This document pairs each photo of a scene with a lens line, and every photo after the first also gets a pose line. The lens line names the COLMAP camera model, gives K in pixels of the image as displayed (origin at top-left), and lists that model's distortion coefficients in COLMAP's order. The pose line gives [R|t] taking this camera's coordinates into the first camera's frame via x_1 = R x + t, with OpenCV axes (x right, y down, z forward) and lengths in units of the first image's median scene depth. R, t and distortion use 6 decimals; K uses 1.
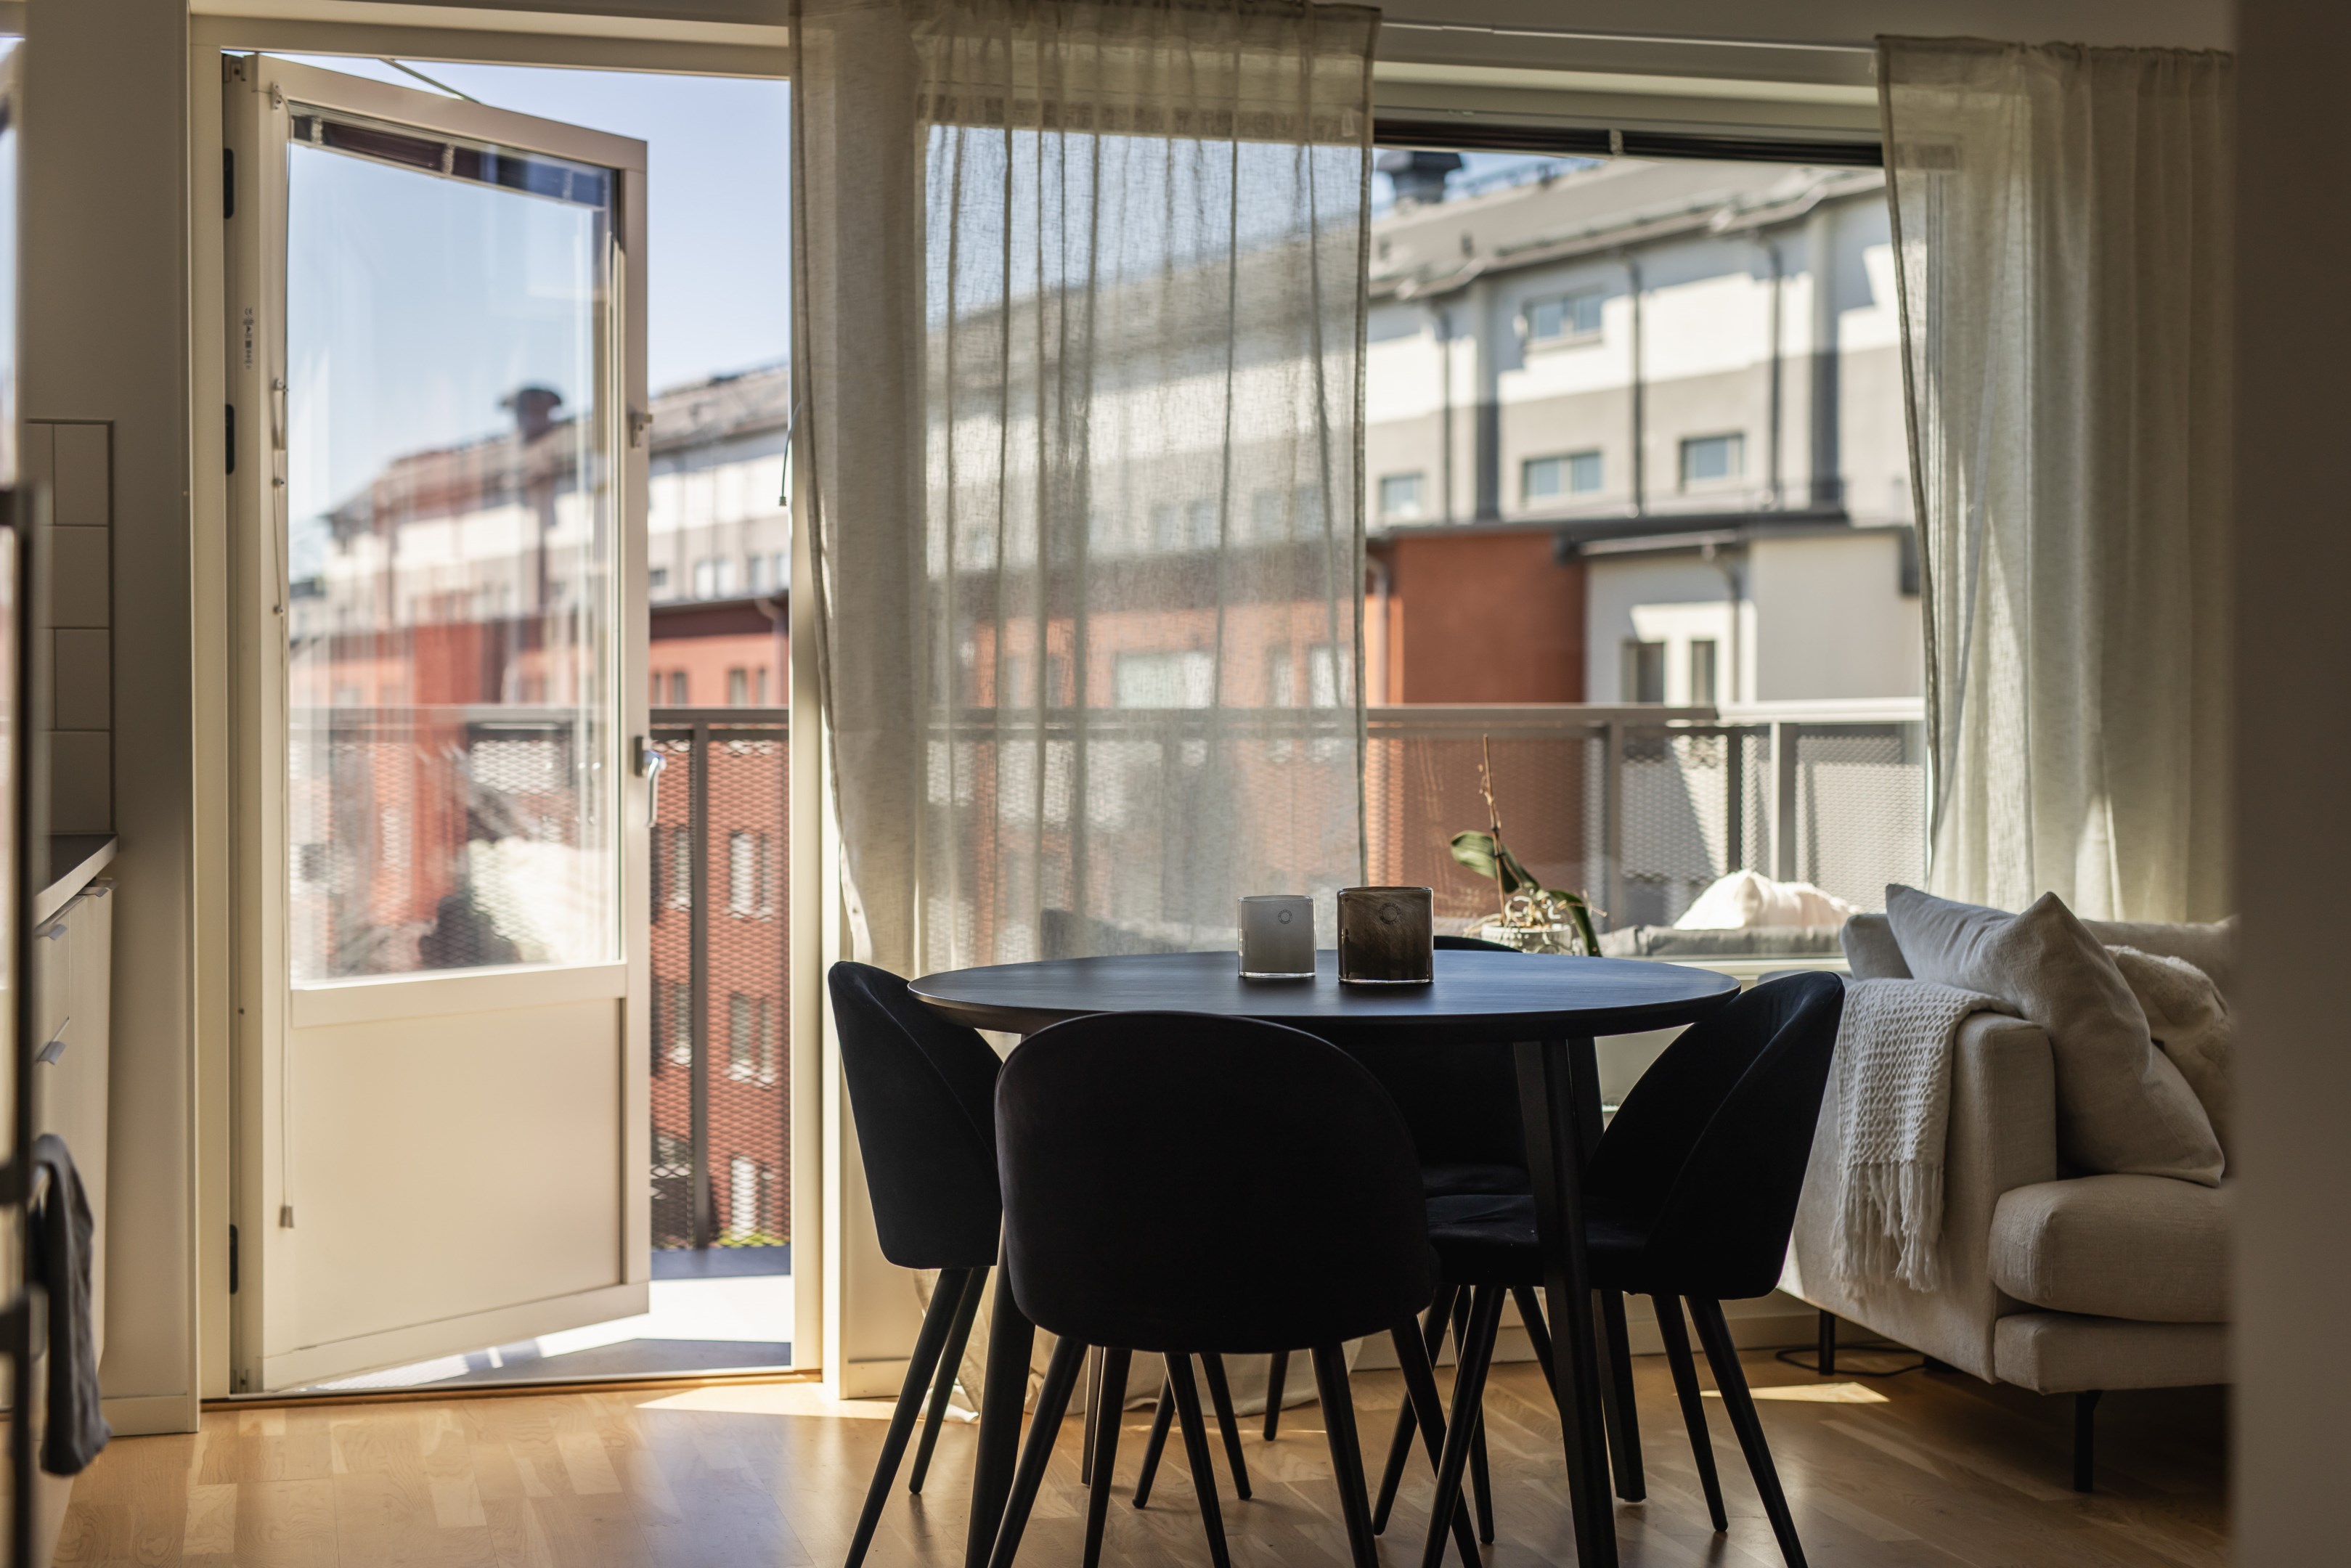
lens RADIAL K [[3385.5, 0, 1175.5], [0, 3385.5, 784.0], [0, 0, 1]] dist [0.009499, -0.037564]
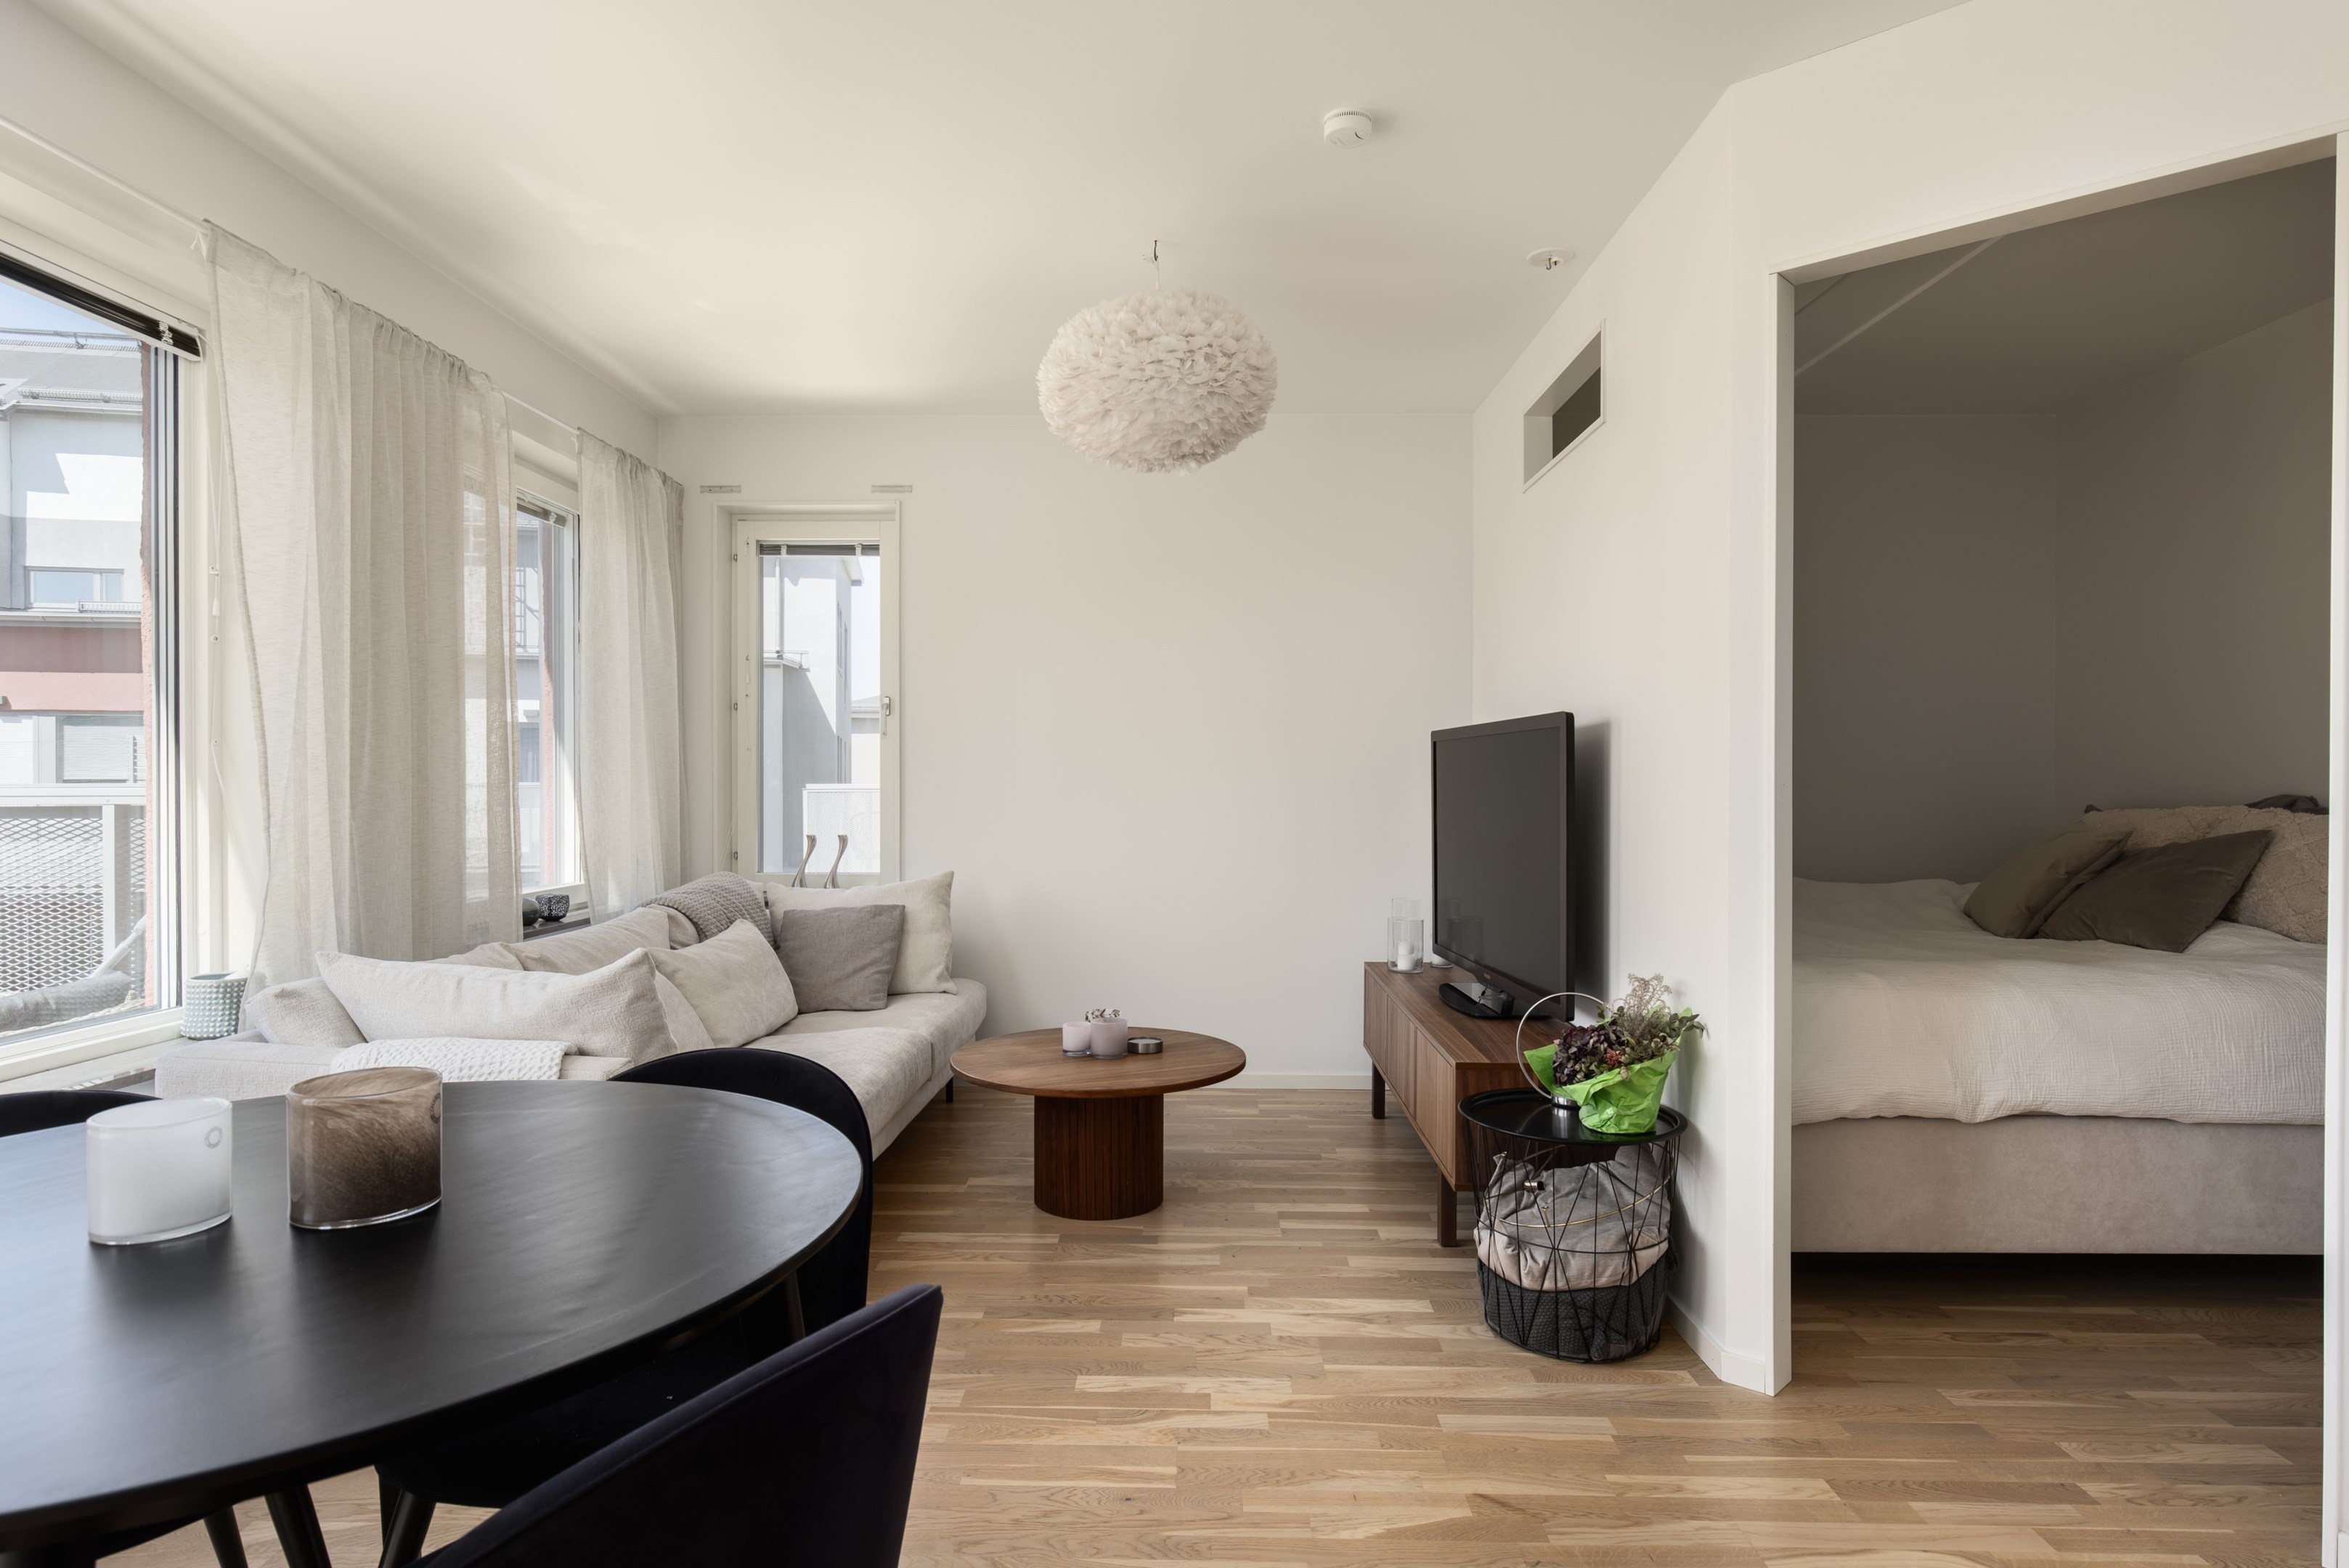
lens RADIAL K [[1290.4, 0, 1185.2], [0, 1290.4, 788.8], [0, 0, 1]] dist [0.001514, -0.000002]
pose [[0.279374, -0.006182, 0.960163, -0.121460], [0.015839, 0.999873, 0.001829, -0.022368], [-0.960052, 0.014697, 0.279436, 0.551137]]
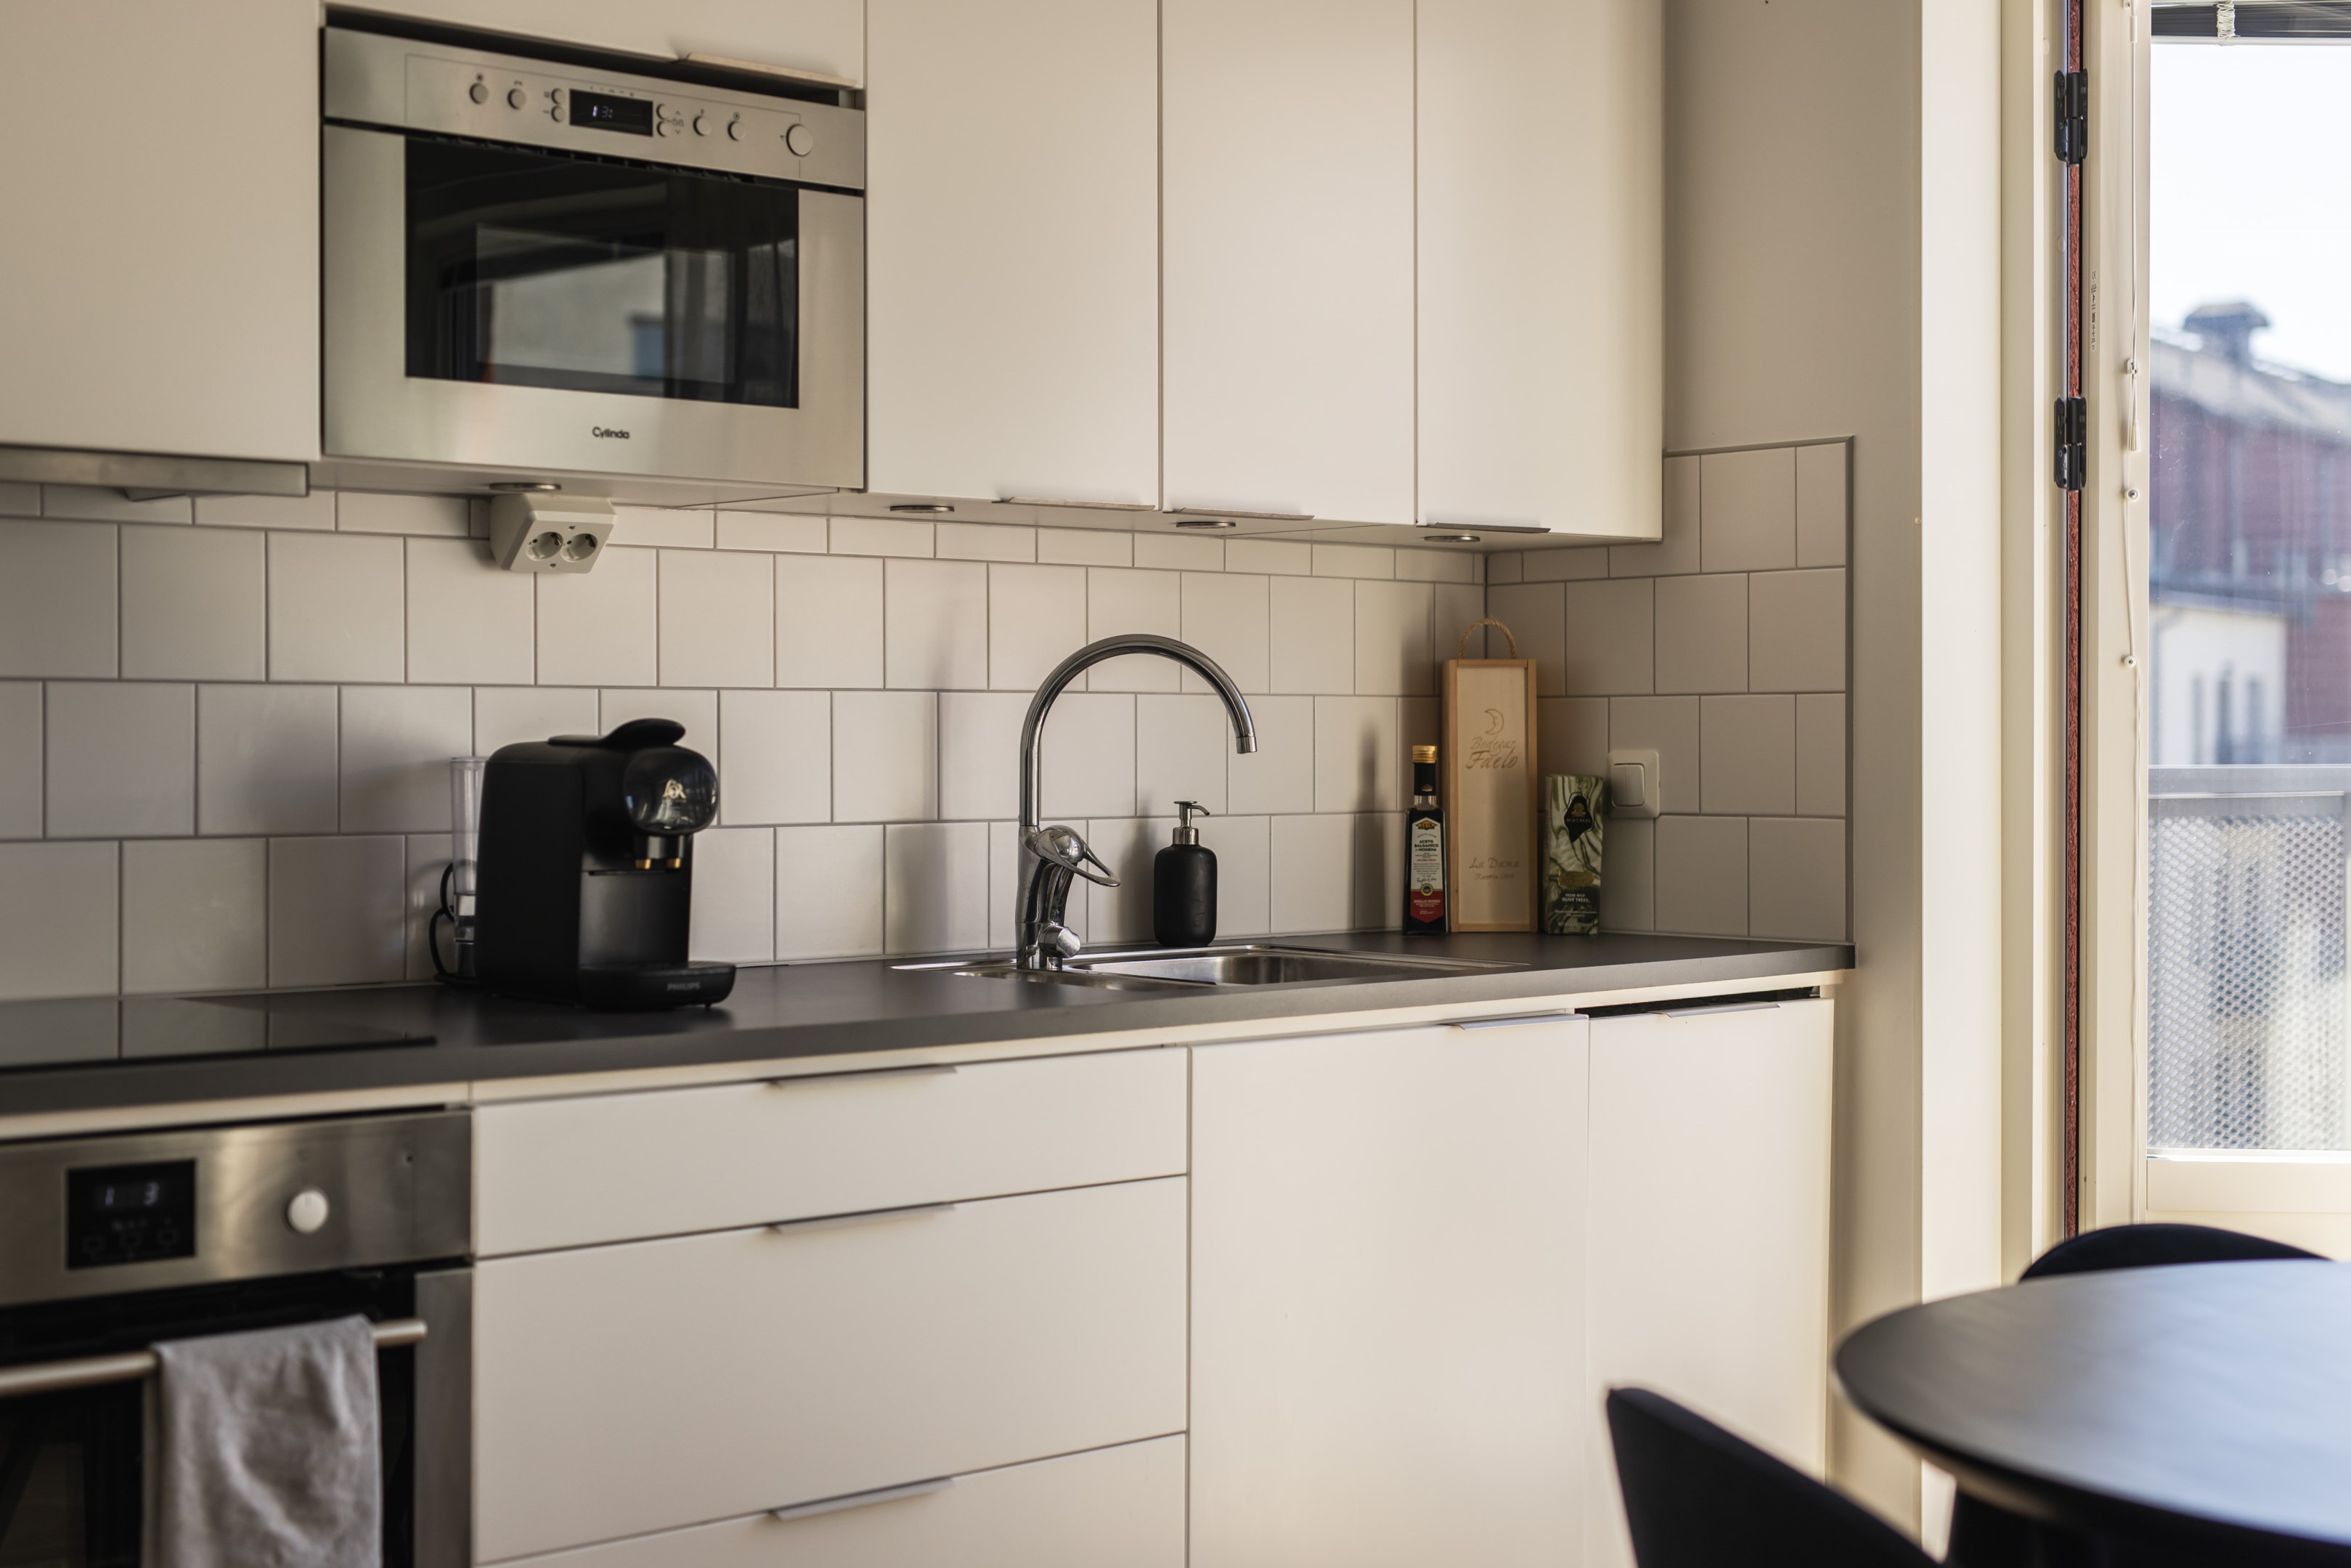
lens RADIAL K [[3385.5, 0, 1175.5], [0, 3385.5, 784.0], [0, 0, 1]] dist [0.009499, -0.037564]
pose [[0.443480, 0.016718, -0.896128, 0.299527], [-0.016723, 0.999806, 0.010376, -0.025788], [0.896128, 0.010385, 0.443673, 0.429150]]
